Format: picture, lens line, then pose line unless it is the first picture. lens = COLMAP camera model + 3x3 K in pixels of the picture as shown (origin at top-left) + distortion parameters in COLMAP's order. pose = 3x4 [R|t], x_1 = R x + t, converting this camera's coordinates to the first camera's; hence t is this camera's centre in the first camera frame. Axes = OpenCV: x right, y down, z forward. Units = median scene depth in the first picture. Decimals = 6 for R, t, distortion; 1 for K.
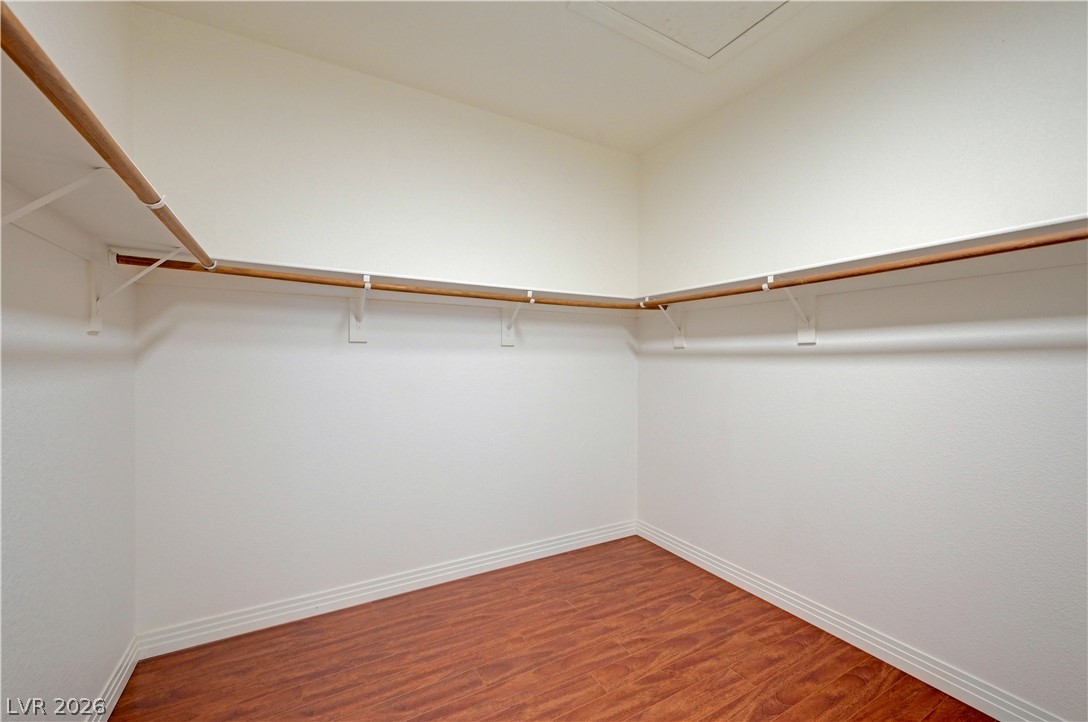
lens RADIAL K [[433.1, 0, 536.0], [0, 433.1, 361.1], [0, 0, 1]] dist [-0.001323, 0.001096]
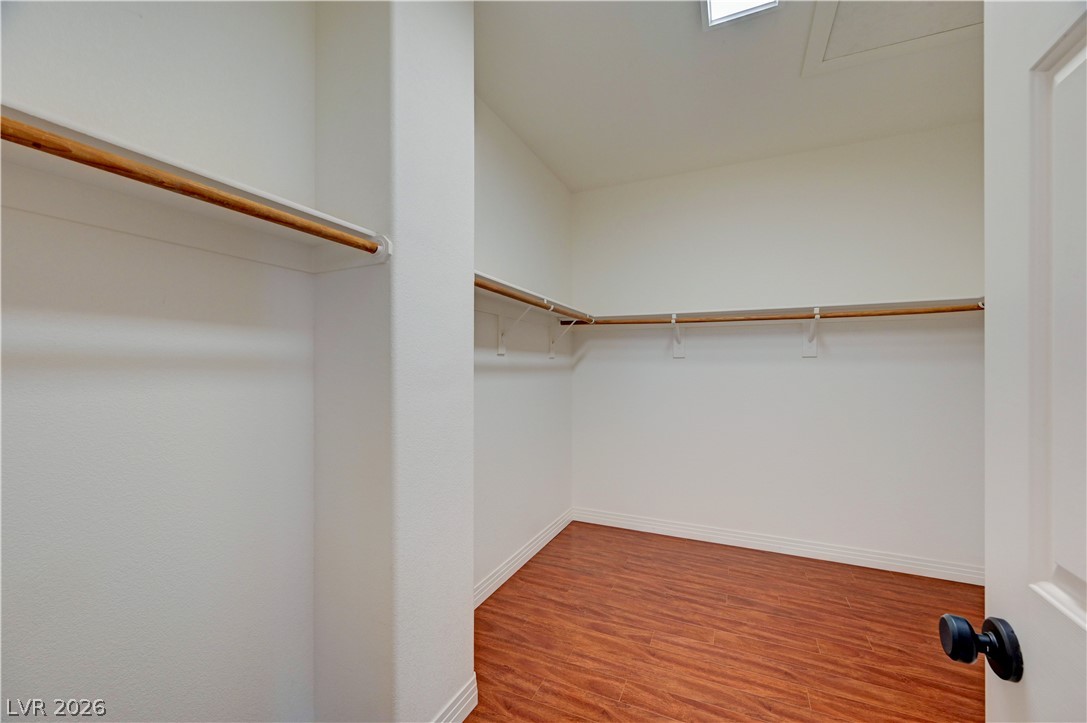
lens RADIAL K [[432.7, 0, 546.7], [0, 432.7, 365.4], [0, 0, 1]] dist [-0.001323, 0.001096]
pose [[0.585300, -0.007895, -0.810778, 0.589386], [-0.001240, 0.999943, -0.010632, -0.001986], [0.810816, 0.007228, 0.585257, -0.250565]]
